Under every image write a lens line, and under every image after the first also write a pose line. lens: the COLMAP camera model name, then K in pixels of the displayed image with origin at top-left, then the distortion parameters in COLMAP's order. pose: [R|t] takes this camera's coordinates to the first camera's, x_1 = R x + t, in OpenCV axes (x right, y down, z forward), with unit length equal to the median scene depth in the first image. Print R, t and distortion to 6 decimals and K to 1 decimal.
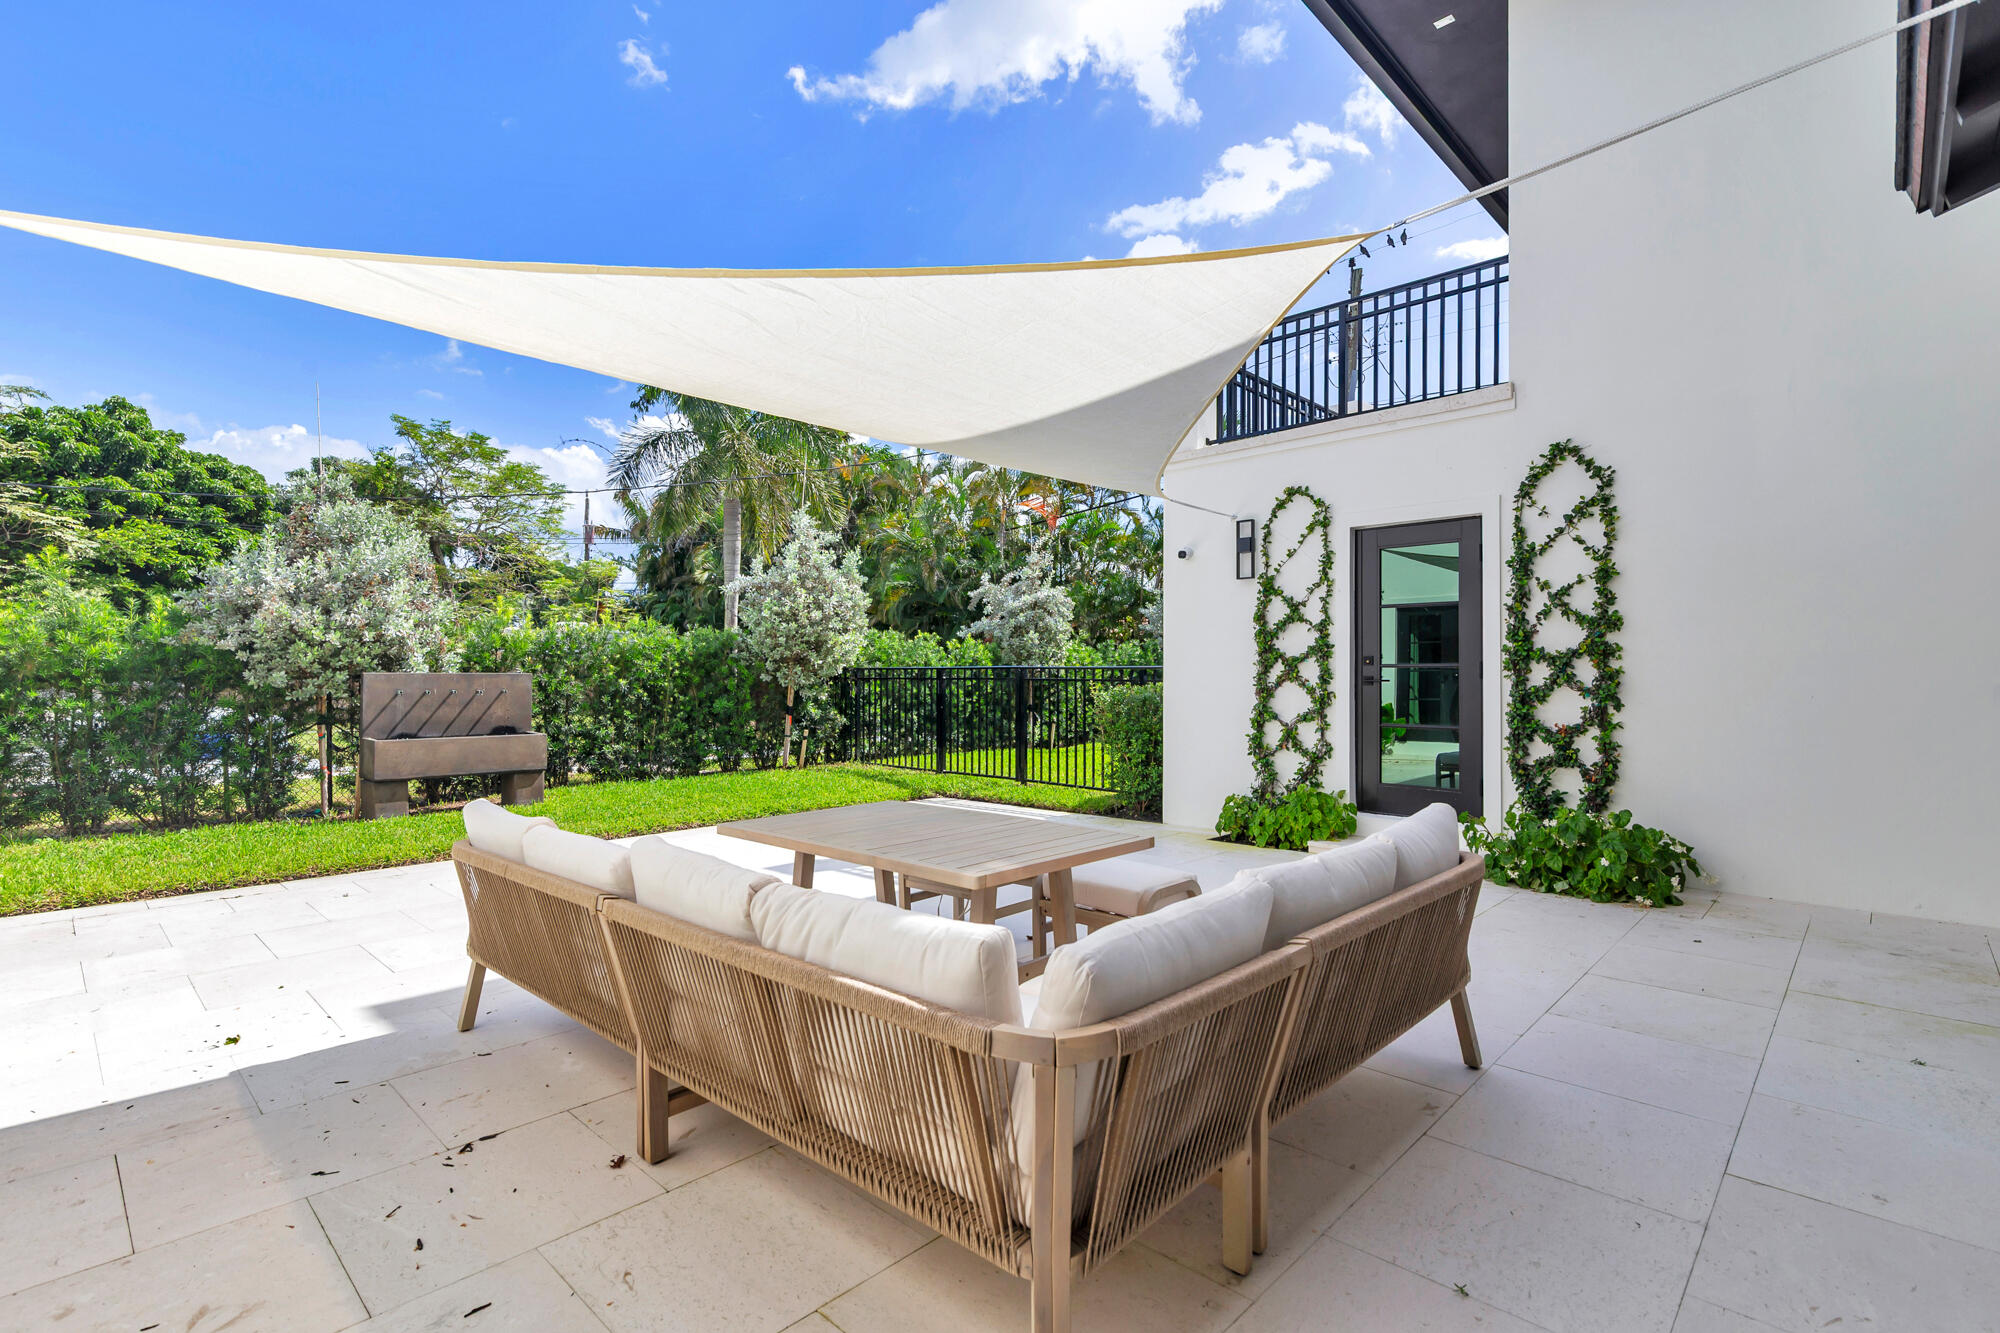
lens RADIAL K [[936.5, 0, 986.4], [0, 936.5, 665.9], [0, 0, 1]] dist [-0.002271, 0.000230]
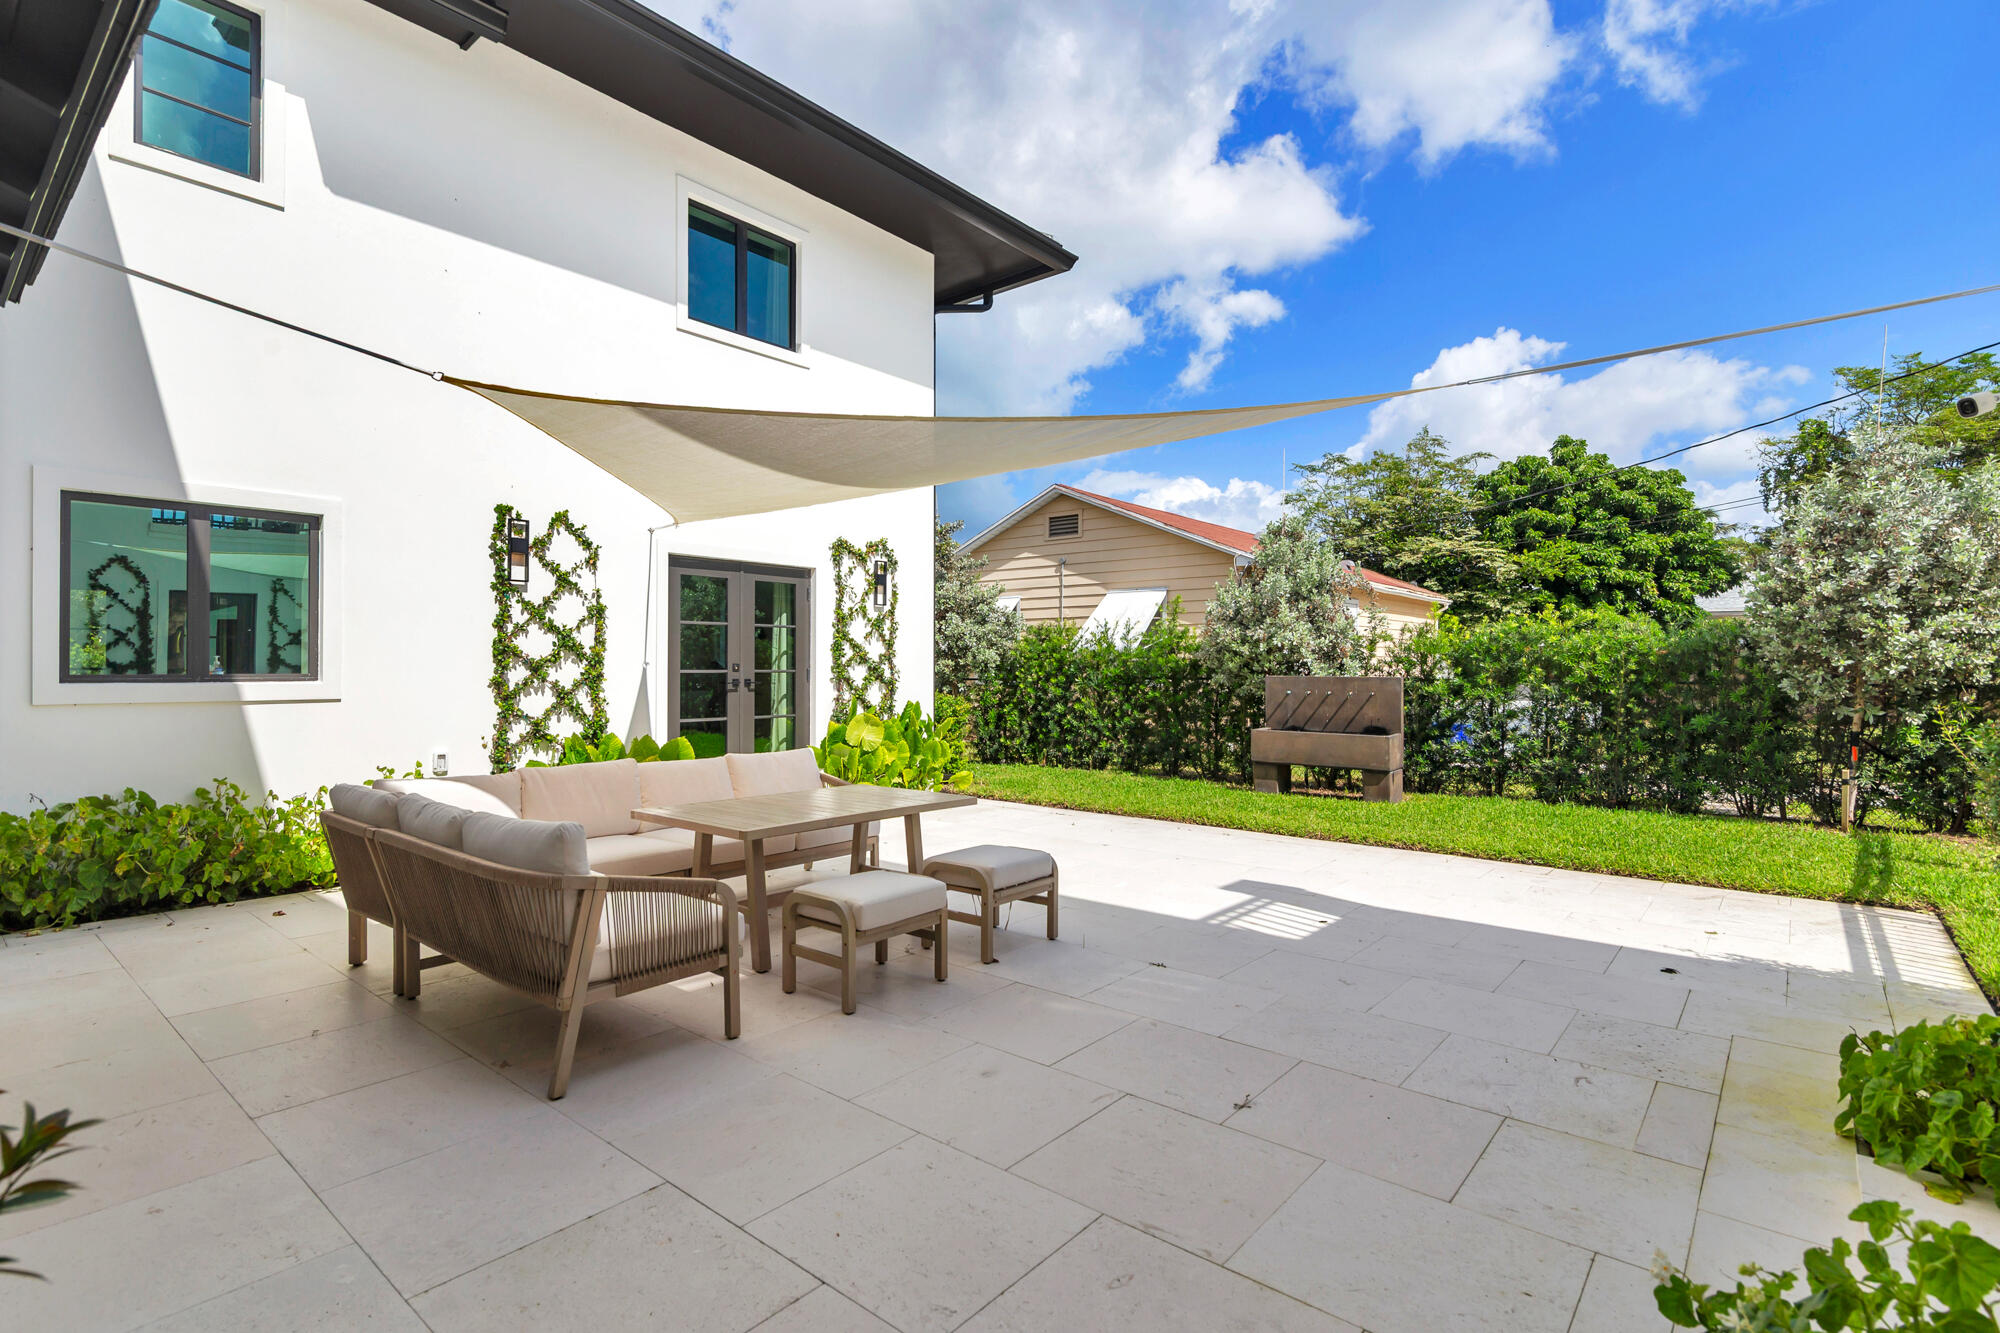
lens RADIAL K [[936.5, 0, 987.2], [0, 936.5, 662.8], [0, 0, 1]] dist [-0.002271, 0.000230]
pose [[0.064291, -0.003751, -0.997924, 0.228842], [0.006433, 0.999974, -0.003345, -0.003415], [0.997910, -0.006204, 0.064314, 0.220307]]
